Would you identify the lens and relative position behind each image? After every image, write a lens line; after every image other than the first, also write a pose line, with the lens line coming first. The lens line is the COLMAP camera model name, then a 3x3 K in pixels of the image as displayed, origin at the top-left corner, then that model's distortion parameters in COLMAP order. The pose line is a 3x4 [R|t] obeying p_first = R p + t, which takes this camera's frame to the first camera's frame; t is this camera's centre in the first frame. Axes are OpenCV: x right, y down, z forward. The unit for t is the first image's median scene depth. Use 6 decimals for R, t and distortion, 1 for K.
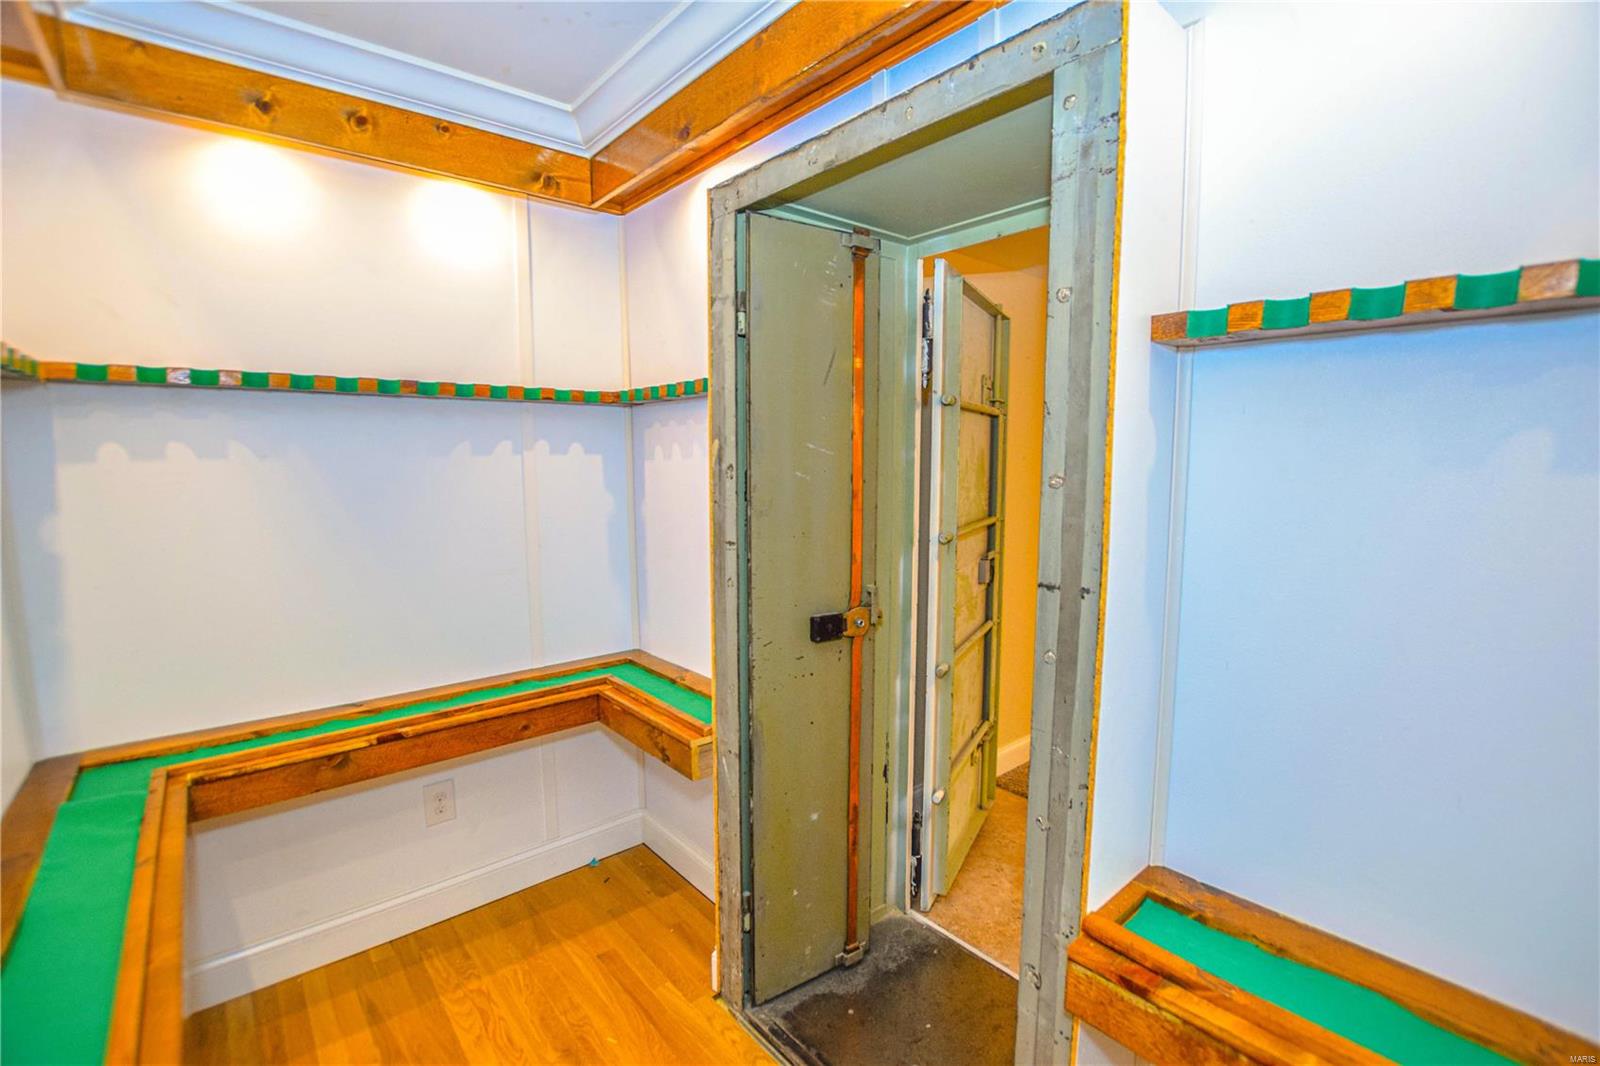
lens RADIAL K [[701.5, 0, 797.9], [0, 701.5, 529.7], [0, 0, 1]] dist [-0.026307, -0.000172]
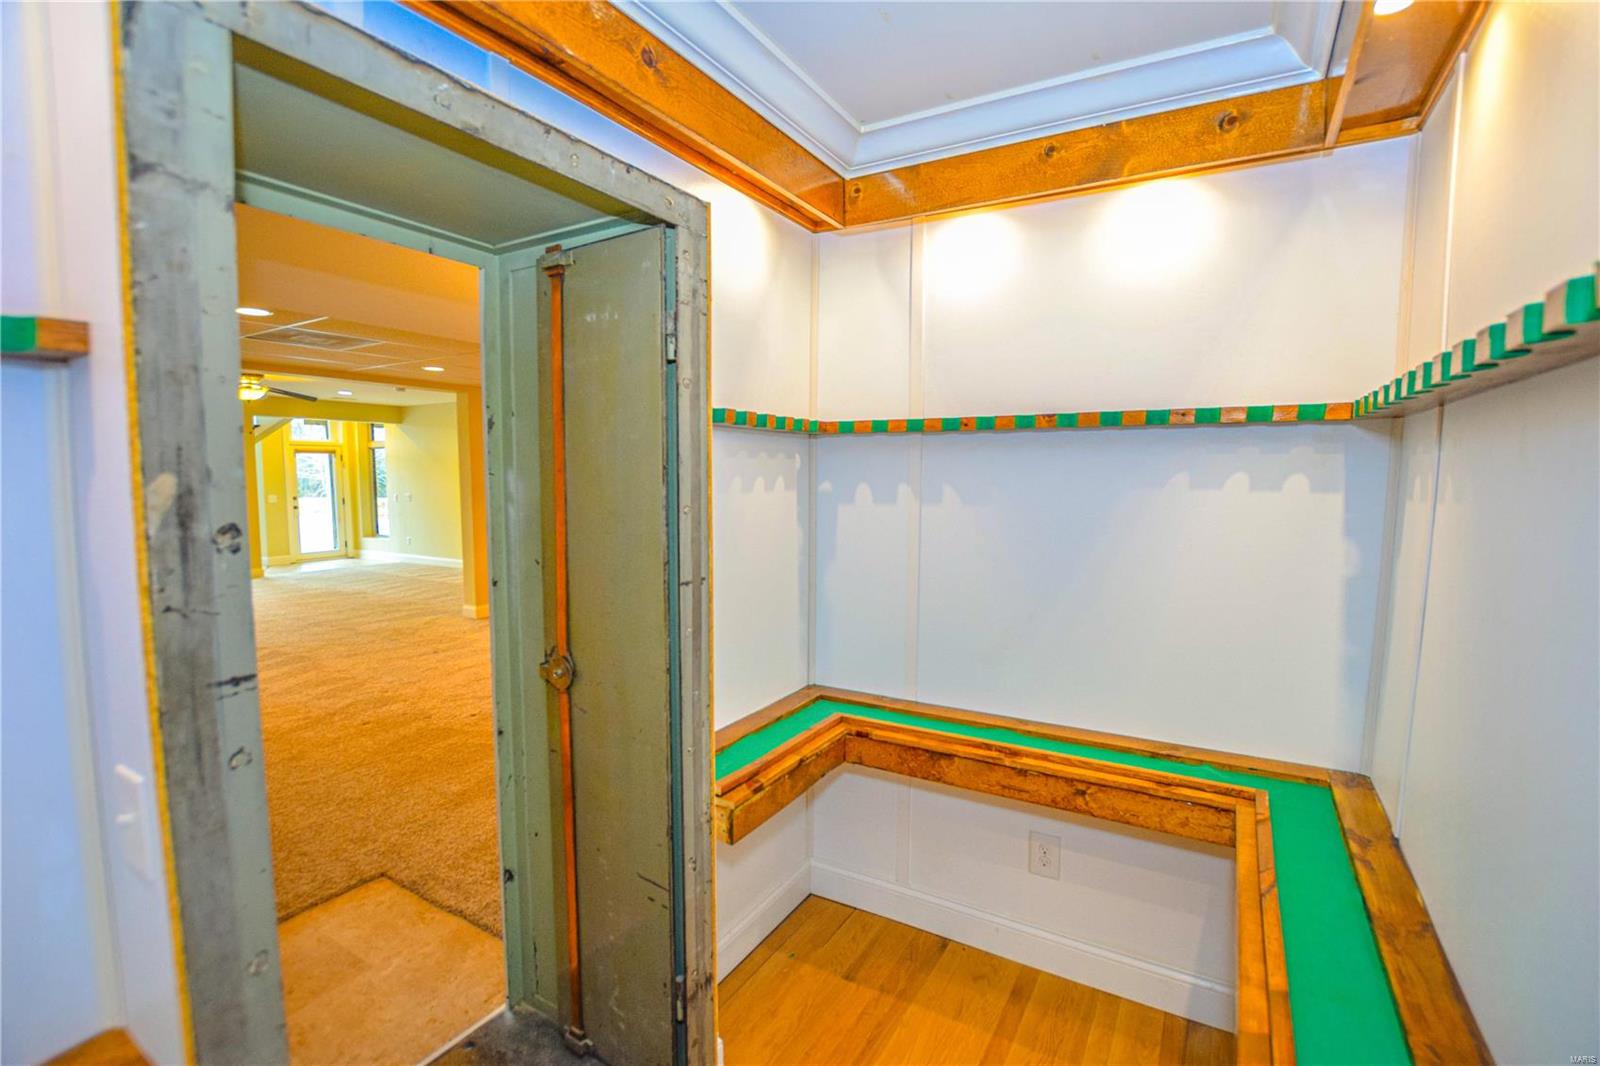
lens RADIAL K [[701.5, 0, 799.2], [0, 701.5, 533.0], [0, 0, 1]] dist [-0.026307, -0.000172]
pose [[-0.299664, -0.076975, 0.950934, -1.020859], [0.101141, 0.988560, 0.111893, -0.150661], [-0.948668, 0.129709, -0.288451, 1.132060]]
